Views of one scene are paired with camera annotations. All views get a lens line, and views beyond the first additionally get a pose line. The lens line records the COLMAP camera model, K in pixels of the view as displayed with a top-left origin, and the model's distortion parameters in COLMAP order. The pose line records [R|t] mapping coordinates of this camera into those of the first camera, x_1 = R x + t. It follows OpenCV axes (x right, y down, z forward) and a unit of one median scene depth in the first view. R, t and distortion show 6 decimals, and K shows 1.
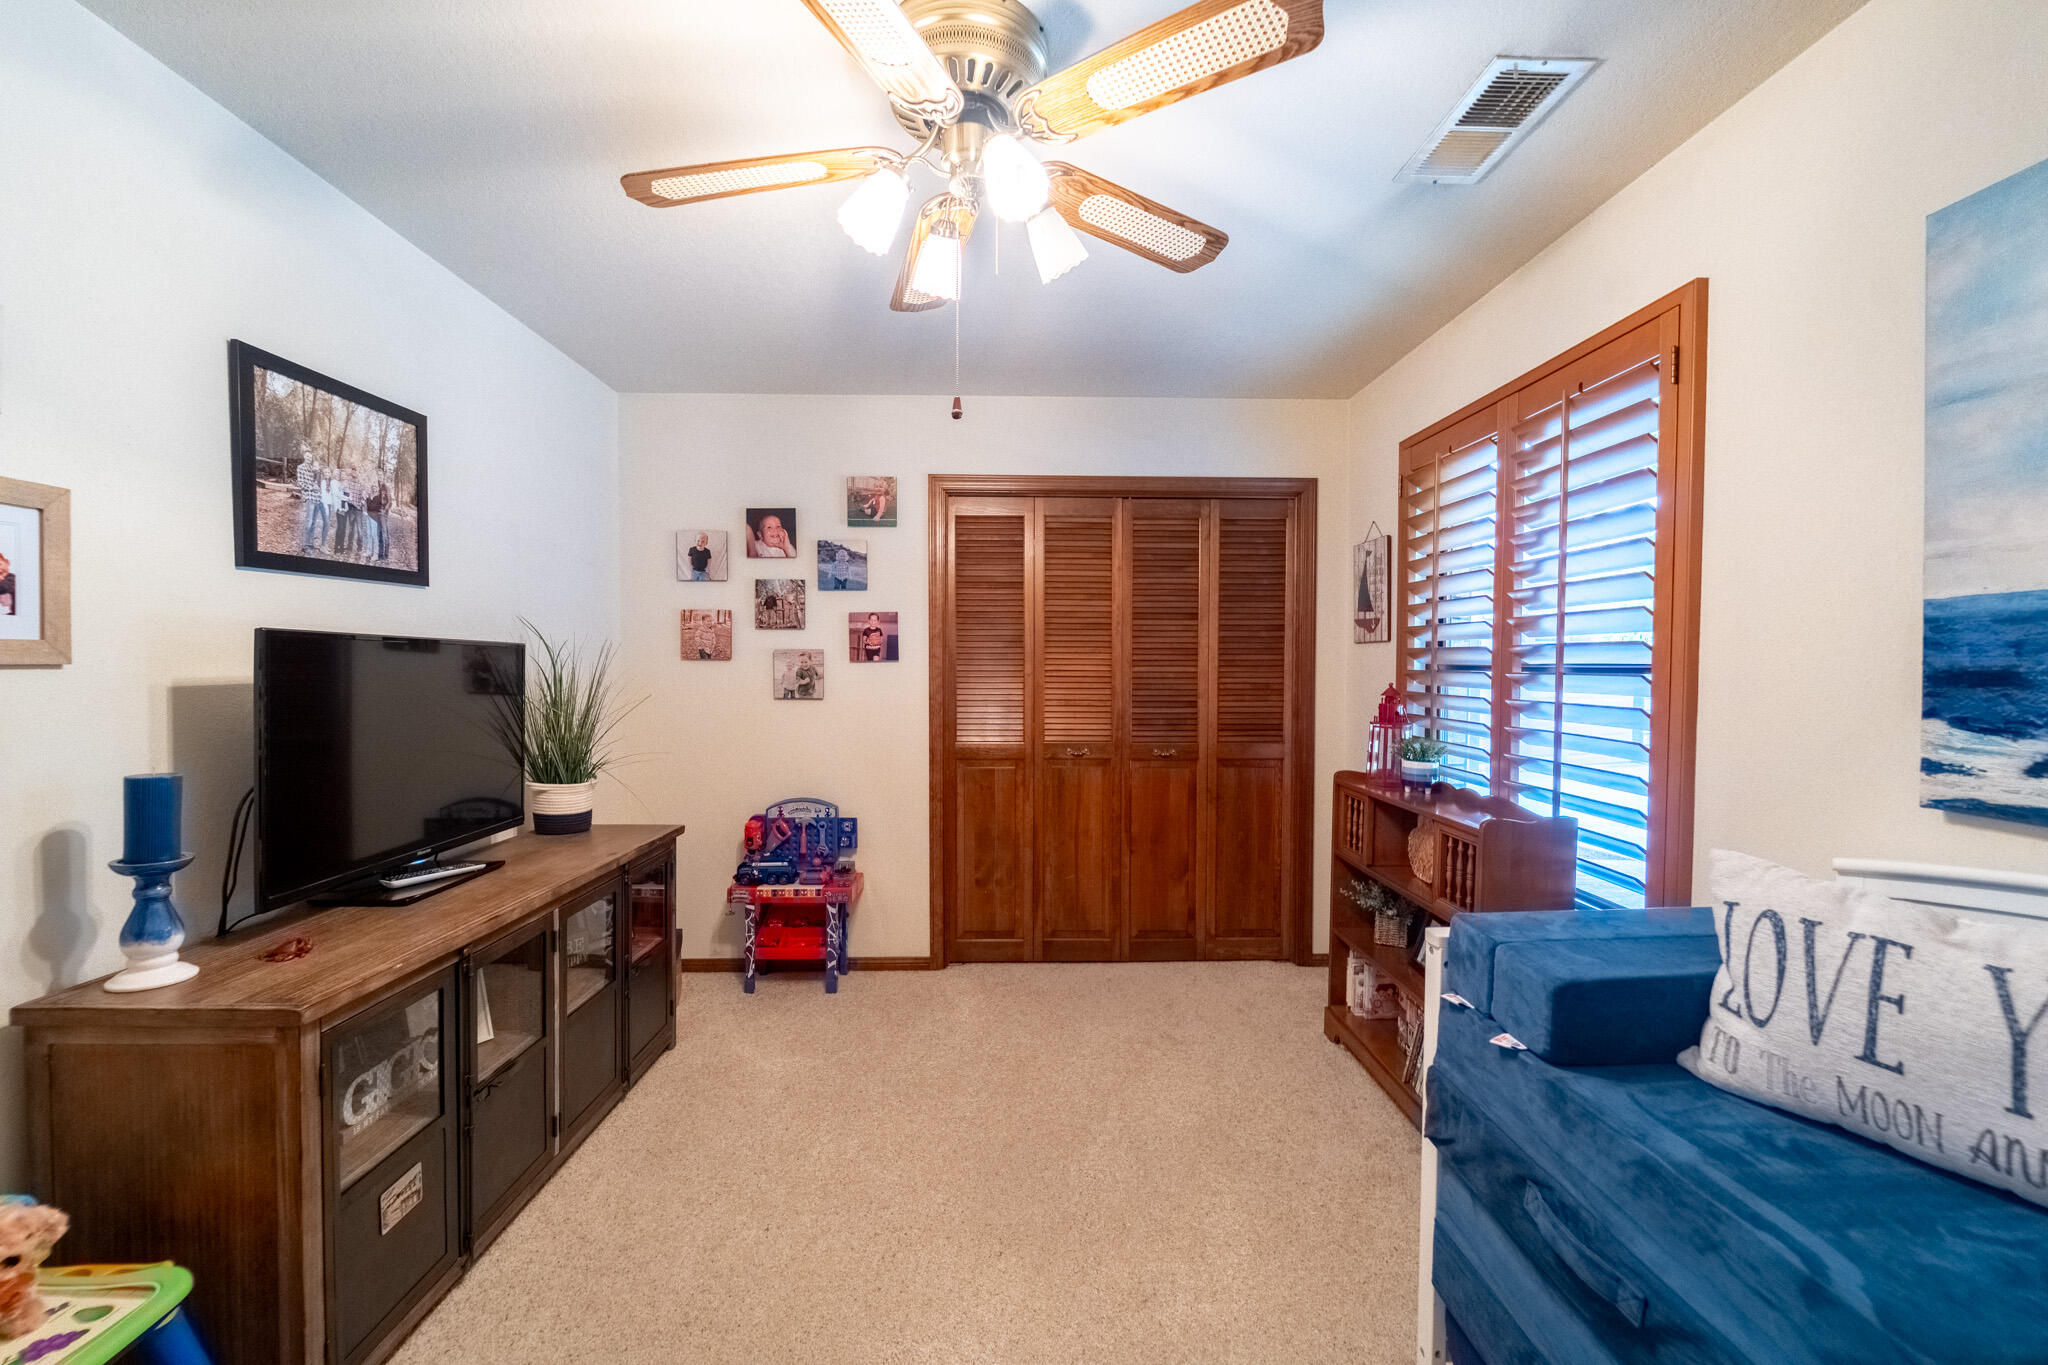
lens RADIAL K [[822.4, 0, 1027.2], [0, 822.4, 683.6], [0, 0, 1]] dist [0.000316, -0.001381]
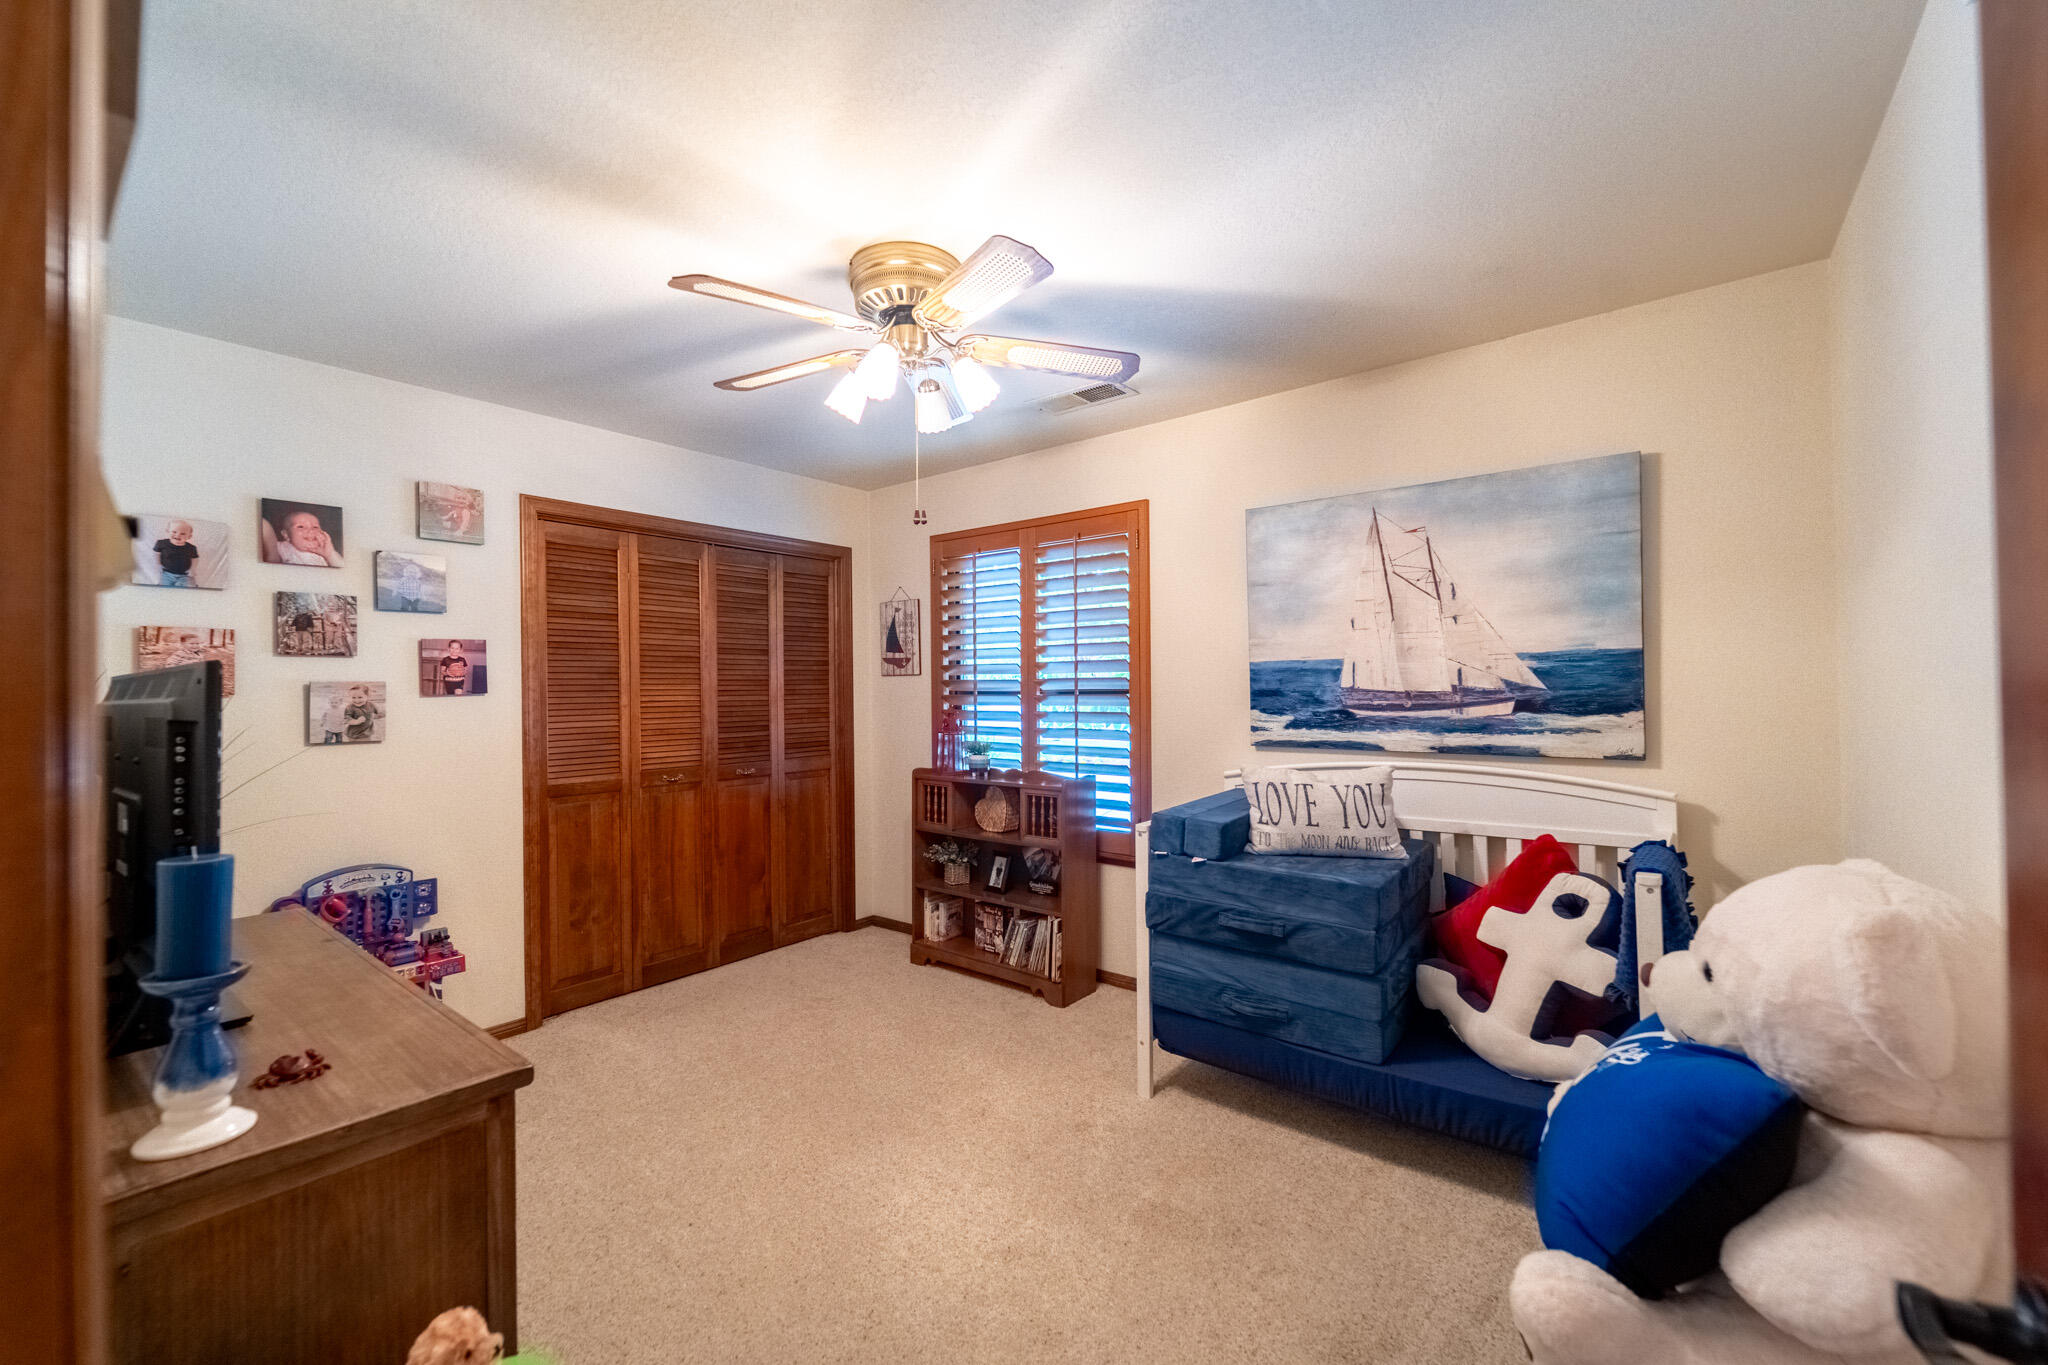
lens RADIAL K [[822.4, 0, 1027.2], [0, 822.4, 683.6], [0, 0, 1]] dist [0.000316, -0.001381]
pose [[0.637348, -0.005437, 0.770557, -0.472662], [0.031065, 0.999343, -0.018644, -0.004318], [-0.769950, 0.035820, 0.637098, -0.026118]]
